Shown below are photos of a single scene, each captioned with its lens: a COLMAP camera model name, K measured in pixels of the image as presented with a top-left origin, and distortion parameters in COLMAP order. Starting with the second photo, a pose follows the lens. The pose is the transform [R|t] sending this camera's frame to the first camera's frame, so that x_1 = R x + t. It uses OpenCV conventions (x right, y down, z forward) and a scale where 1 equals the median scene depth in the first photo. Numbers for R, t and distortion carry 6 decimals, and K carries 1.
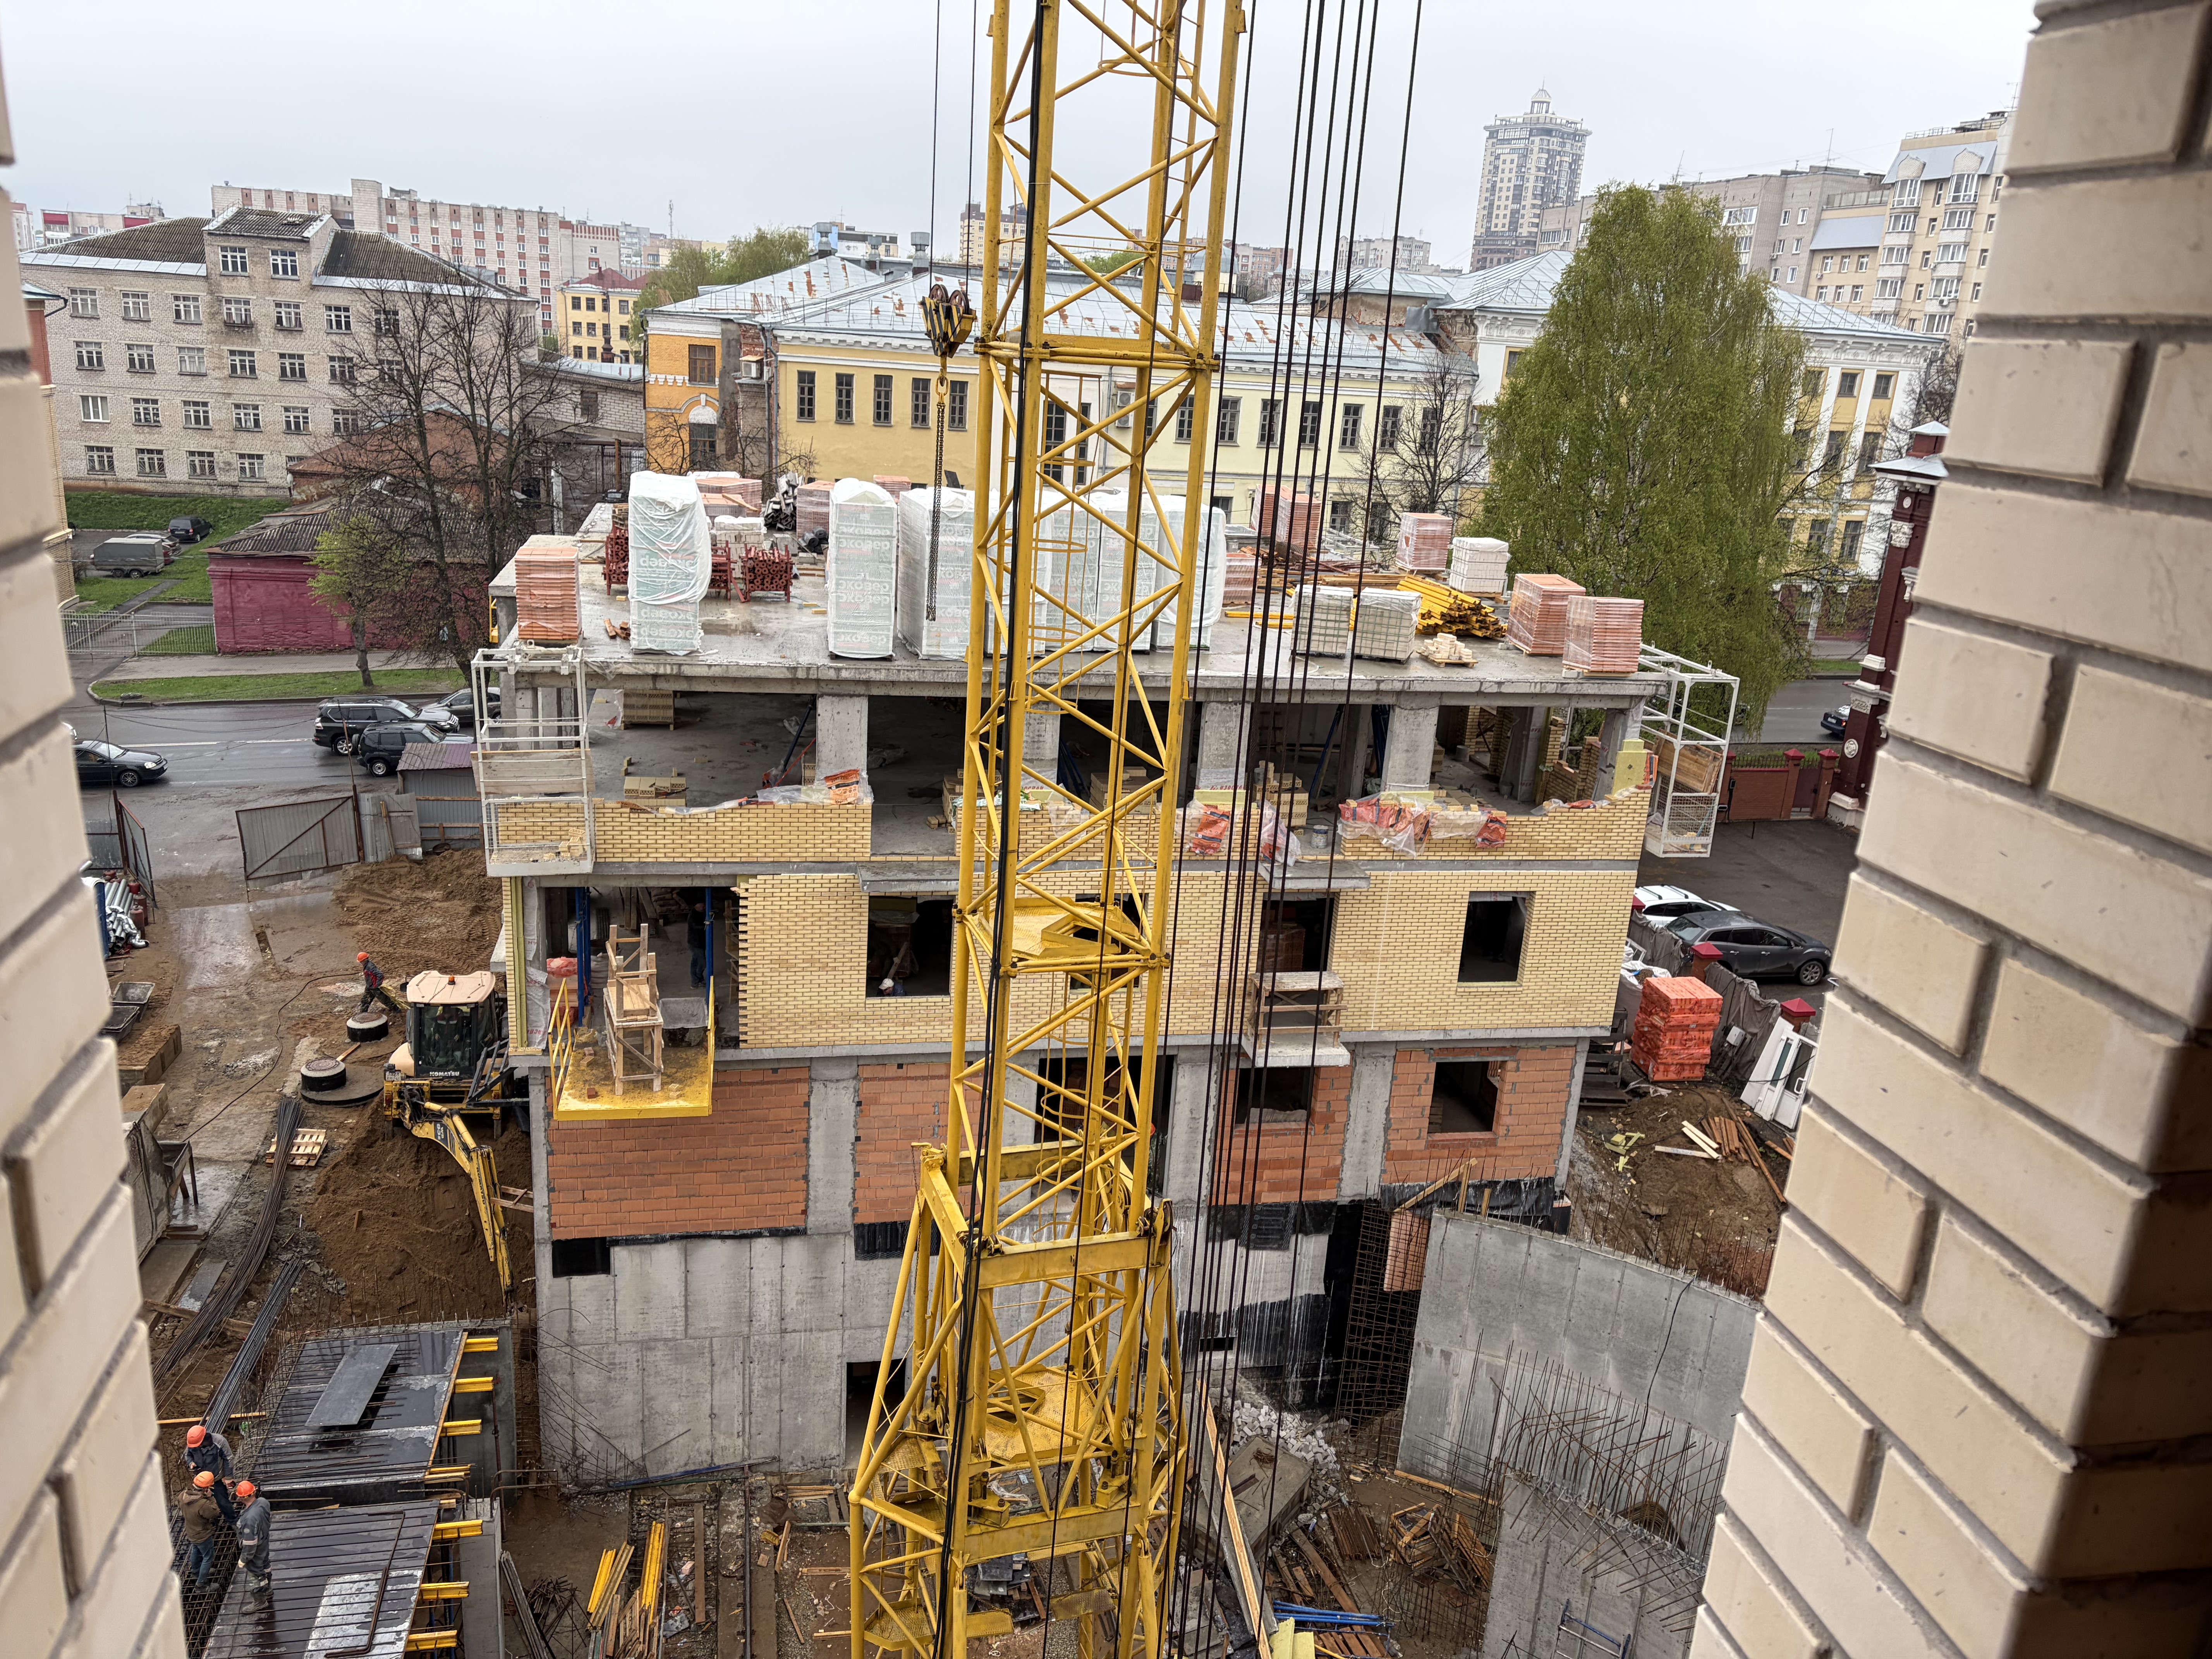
lens RADIAL K [[1668.7, 0, 1108.6], [0, 1668.7, 826.1], [0, 0, 1]] dist [0.033364, -0.025468]
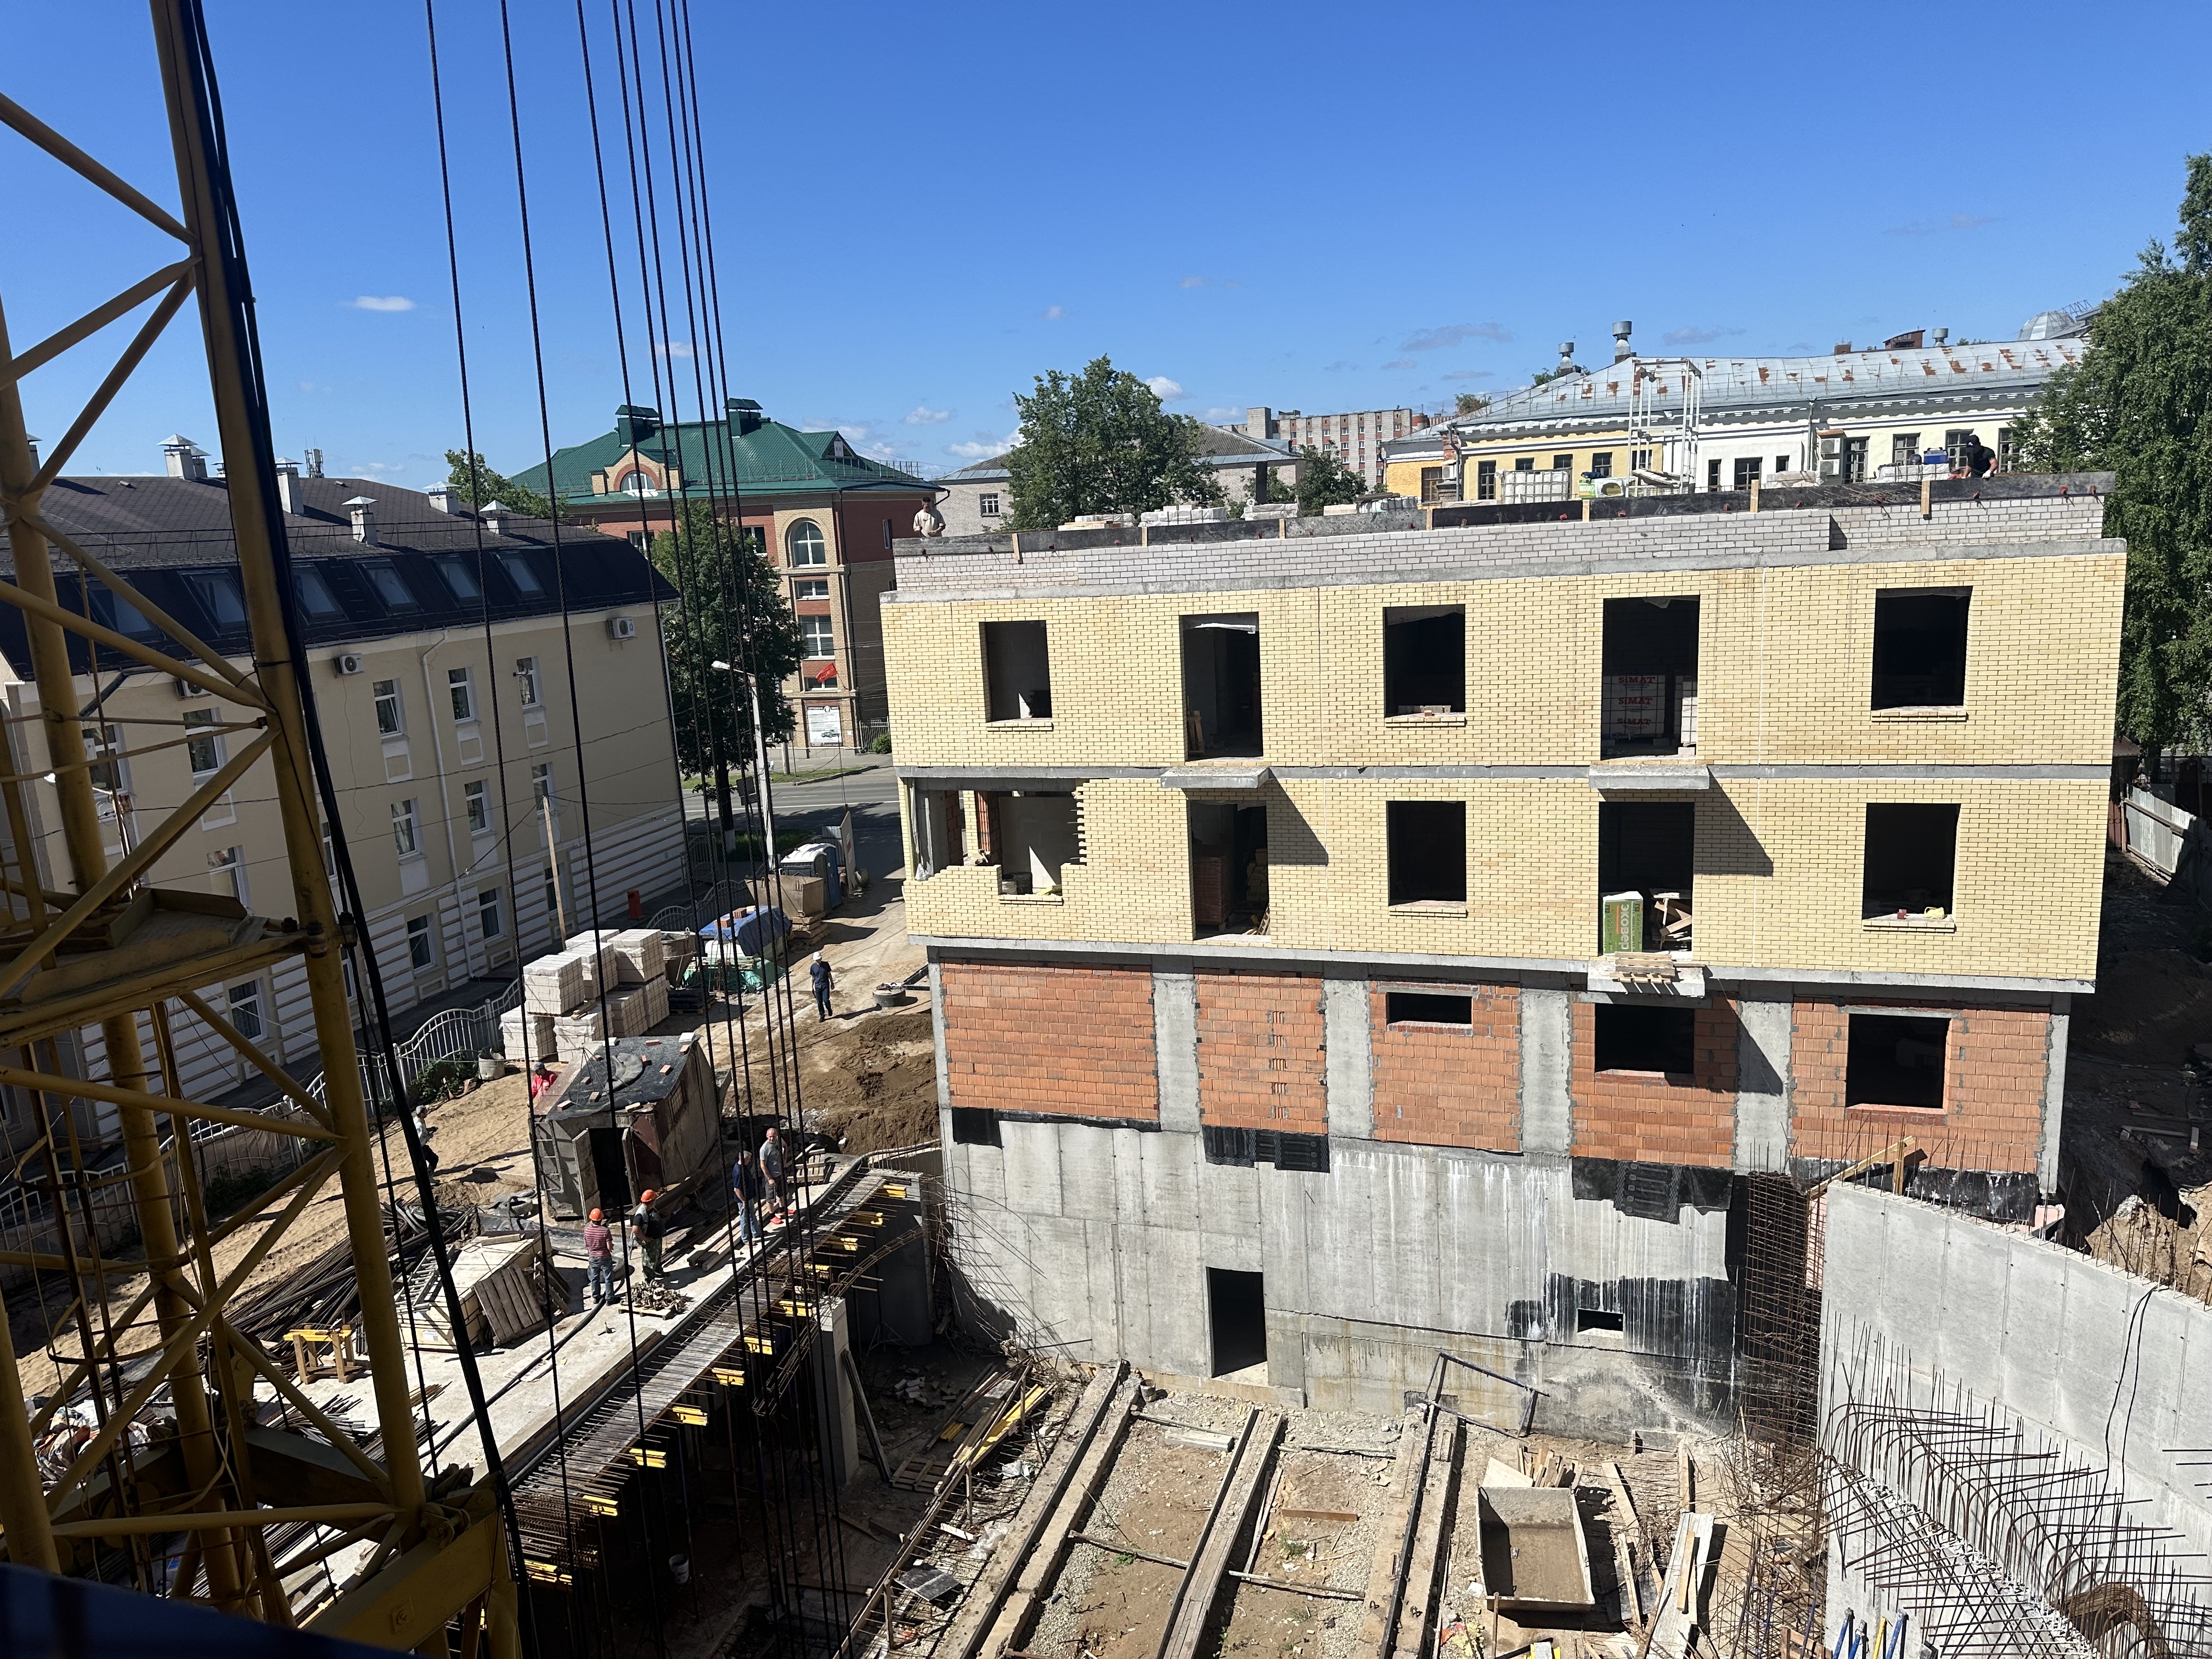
lens RADIAL K [[1537.3, 0, 1101.5], [0, 1537.3, 829.4], [0, 0, 1]] dist [0.077711, -0.104199]
pose [[0.855808, -0.010611, -0.517184, 0.293537], [-0.037555, 0.995877, -0.082576, 0.133319], [0.515928, 0.090092, 0.851881, 0.123370]]
